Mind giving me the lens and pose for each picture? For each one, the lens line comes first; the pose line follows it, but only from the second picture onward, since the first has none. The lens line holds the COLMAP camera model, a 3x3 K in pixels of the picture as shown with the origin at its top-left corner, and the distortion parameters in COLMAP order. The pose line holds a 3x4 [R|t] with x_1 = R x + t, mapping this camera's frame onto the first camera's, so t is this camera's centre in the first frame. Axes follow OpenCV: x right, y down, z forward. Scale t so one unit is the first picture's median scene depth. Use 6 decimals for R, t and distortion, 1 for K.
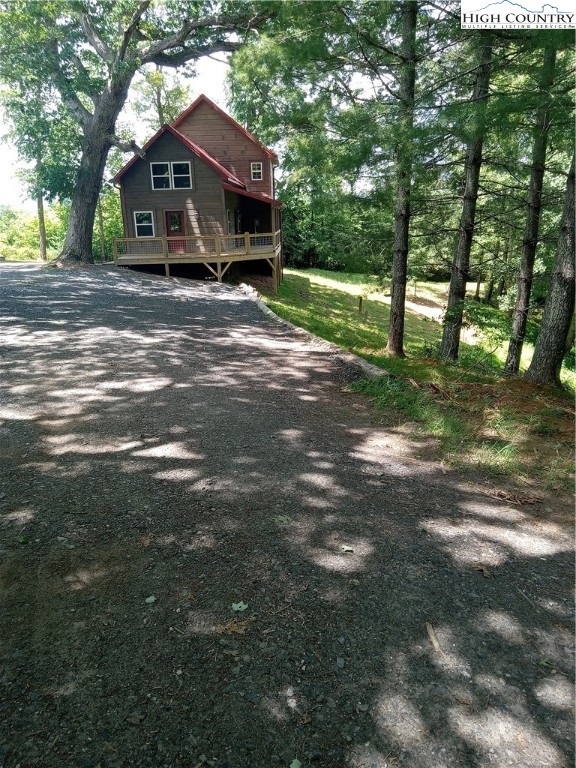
lens RADIAL K [[564.5, 0, 293.8], [0, 564.5, 387.9], [0, 0, 1]] dist [-0.012373, -0.002244]
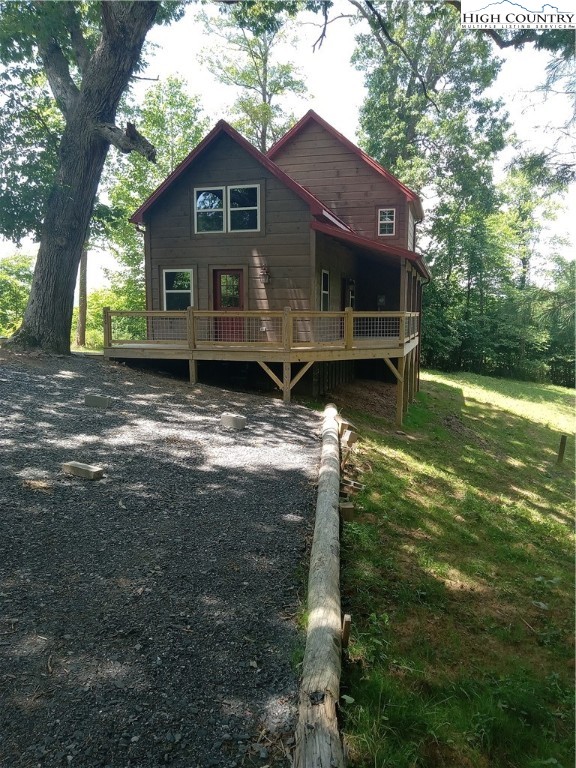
lens RADIAL K [[564.5, 0, 288.4], [0, 564.5, 385.6], [0, 0, 1]] dist [-0.012373, -0.002244]
pose [[0.965742, 0.059313, -0.252634, -0.001624], [-0.100073, 0.983351, -0.151676, -0.116903], [0.239432, 0.171762, 0.955599, 0.486102]]
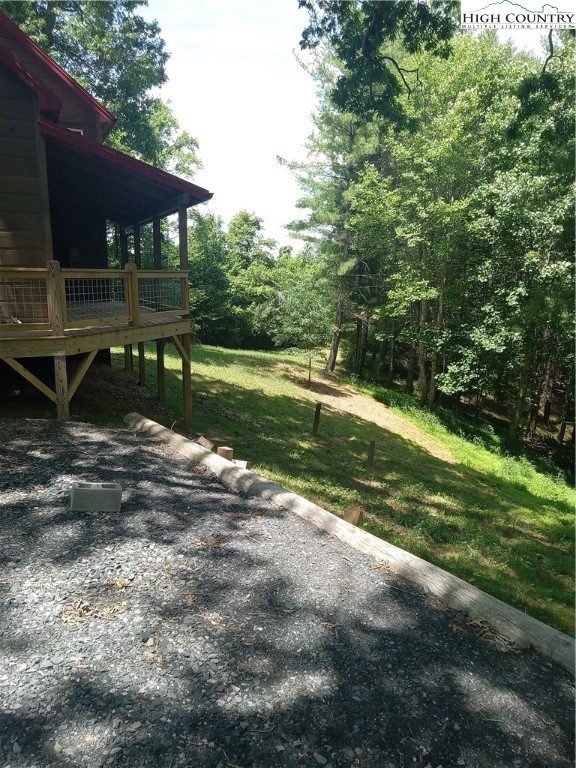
lens RADIAL K [[564.5, 0, 289.5], [0, 564.5, 386.0], [0, 0, 1]] dist [-0.012373, -0.002244]
pose [[0.891535, -0.058277, 0.449186, -0.150227], [0.104045, 0.991520, -0.077868, -0.159457], [-0.440839, 0.116157, 0.890038, 0.637648]]
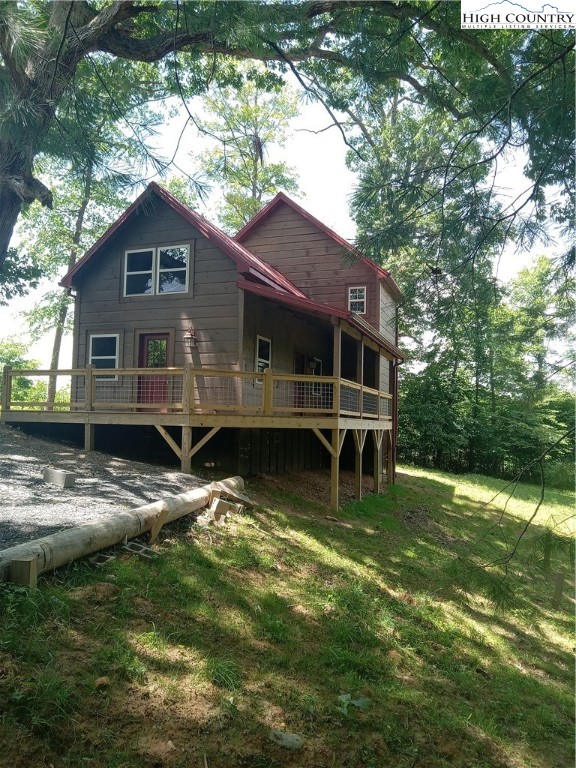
lens RADIAL K [[564.5, 0, 289.2], [0, 564.5, 384.9], [0, 0, 1]] dist [-0.012373, -0.002244]
pose [[0.942971, 0.020159, -0.332264, 0.082283], [-0.137966, 0.932062, -0.335001, -0.109176], [0.302937, 0.361738, 0.881689, 0.587533]]
